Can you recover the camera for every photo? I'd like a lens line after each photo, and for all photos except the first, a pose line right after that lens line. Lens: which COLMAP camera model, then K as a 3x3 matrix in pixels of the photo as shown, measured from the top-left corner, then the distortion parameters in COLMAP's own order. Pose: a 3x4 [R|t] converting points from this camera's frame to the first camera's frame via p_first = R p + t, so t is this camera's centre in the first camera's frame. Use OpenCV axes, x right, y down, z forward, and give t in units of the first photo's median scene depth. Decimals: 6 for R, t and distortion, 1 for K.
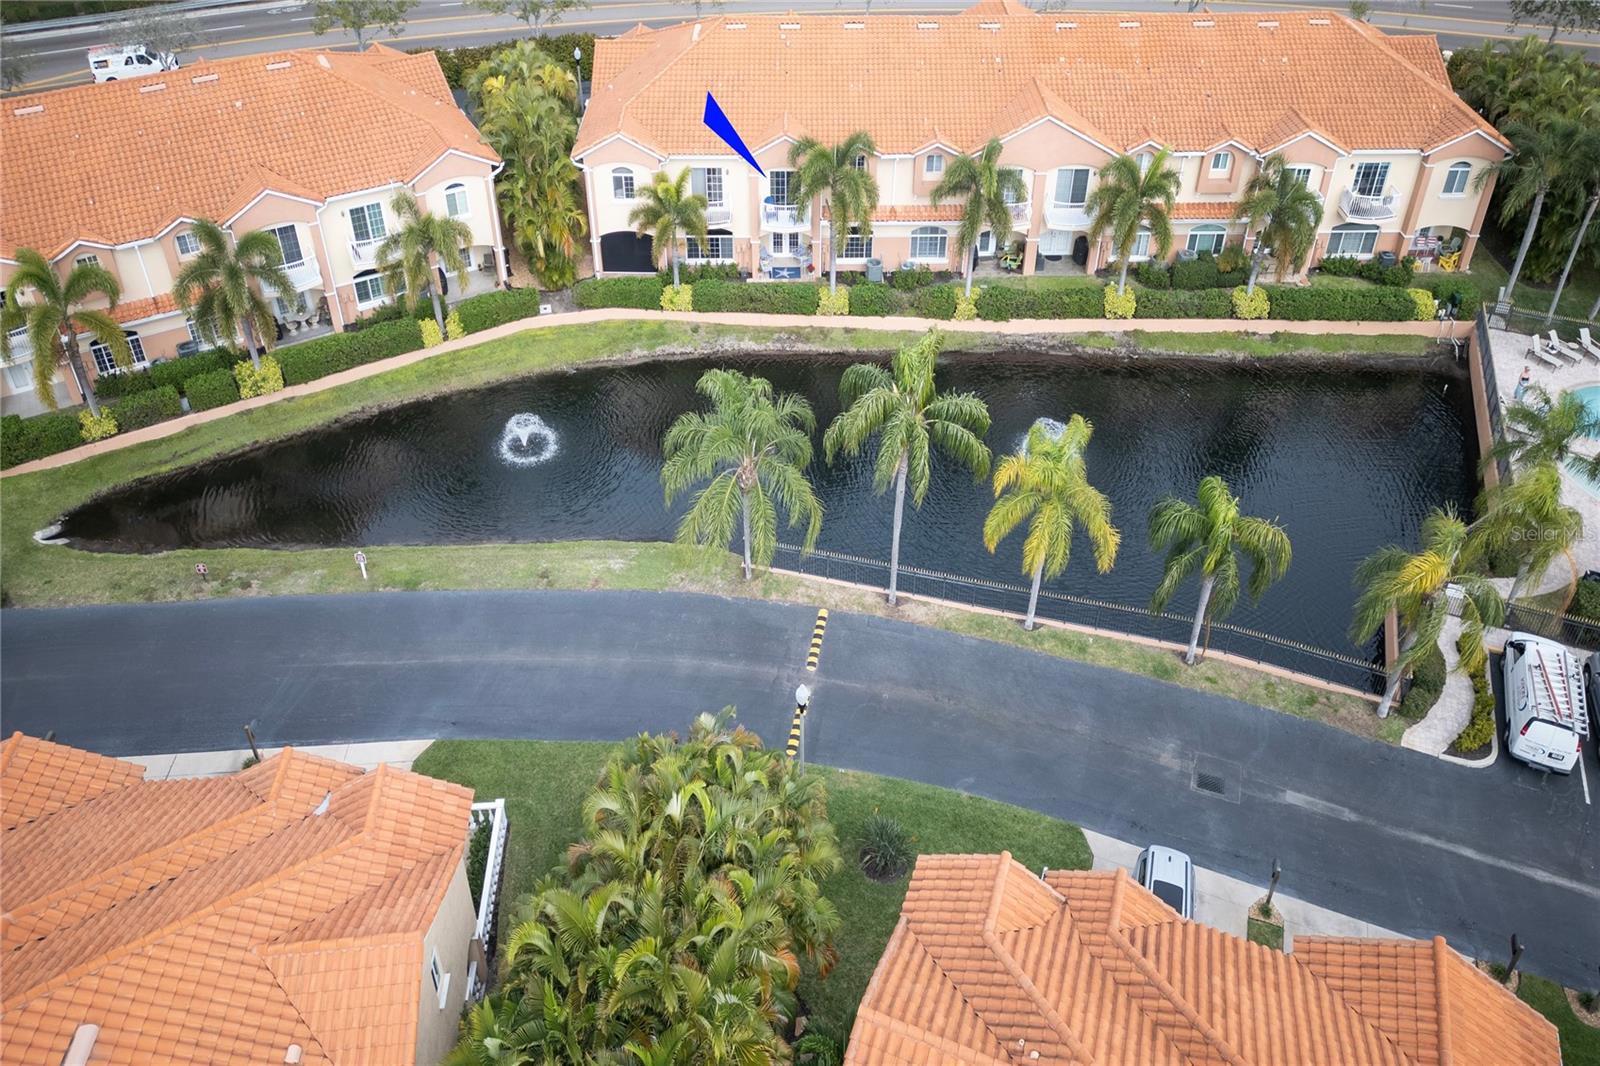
lens RADIAL K [[1326.7, 0, 800.0], [0, 1326.7, 533.0], [0, 0, 1]] dist [0.069974, -0.123692]
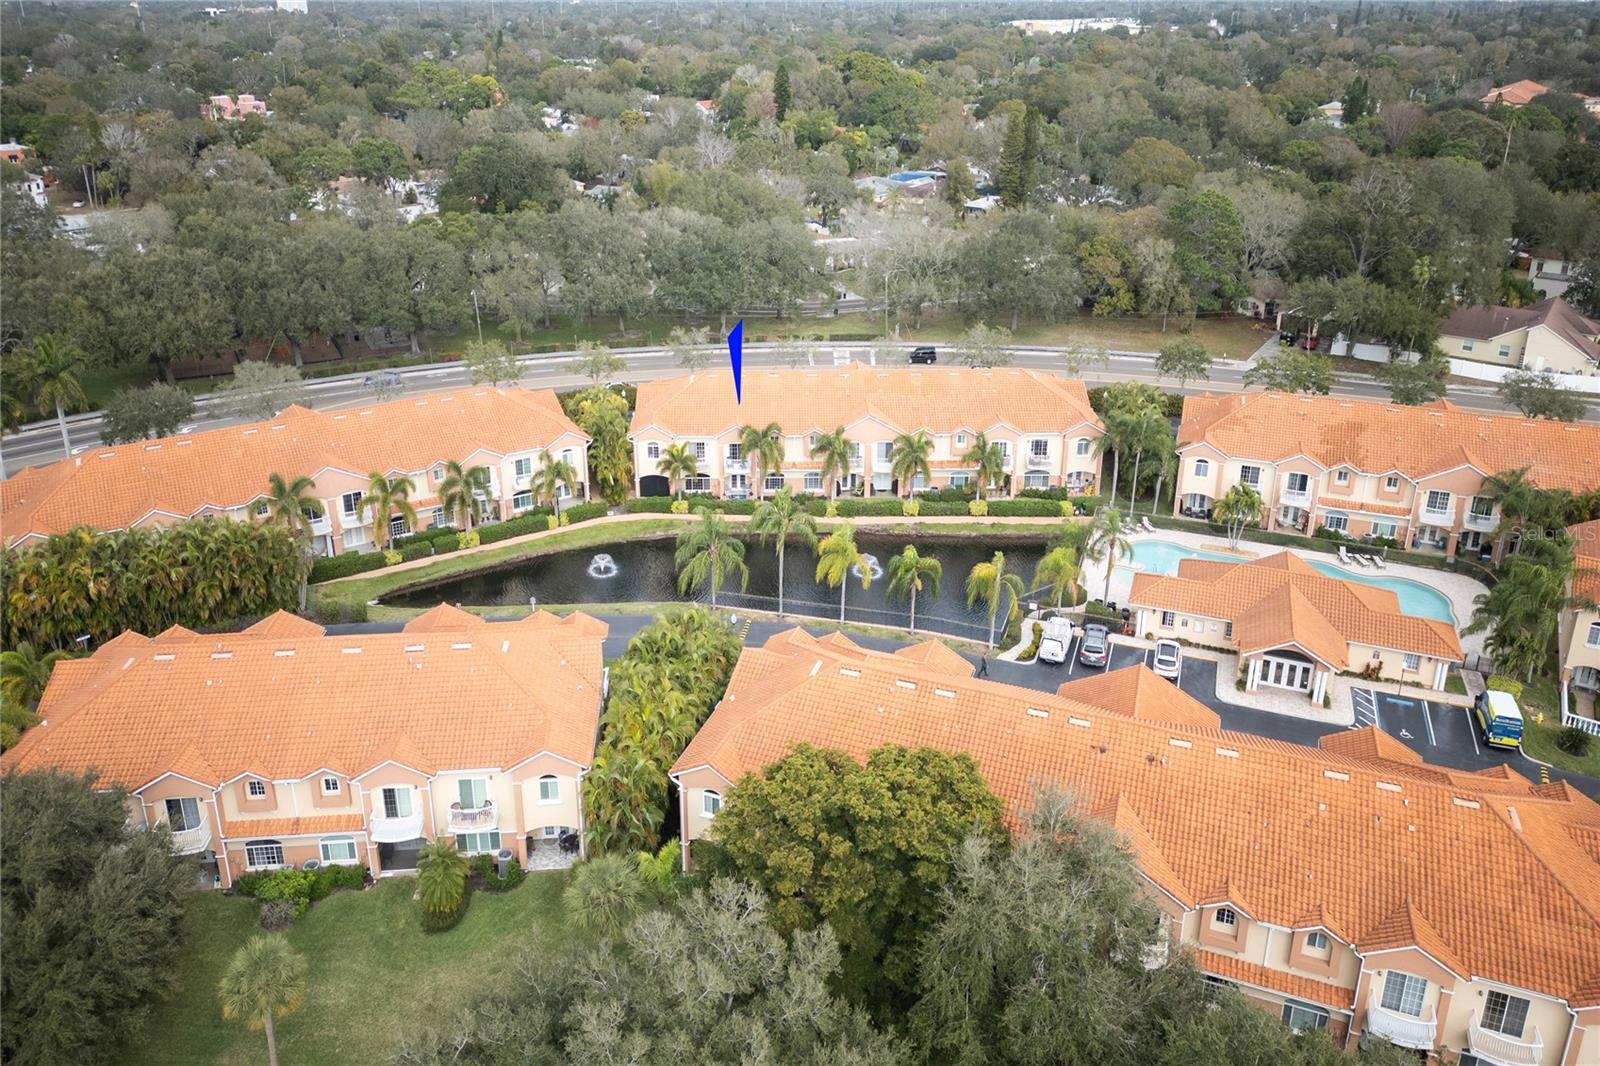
lens RADIAL K [[1326.7, 0, 800.0], [0, 1326.7, 533.0], [0, 0, 1]] dist [0.069974, -0.123692]
pose [[0.999905, -0.004614, 0.012979, 0.055258], [0.007876, 0.964517, -0.263902, 0.367550], [-0.011301, 0.263979, 0.964462, -0.837405]]
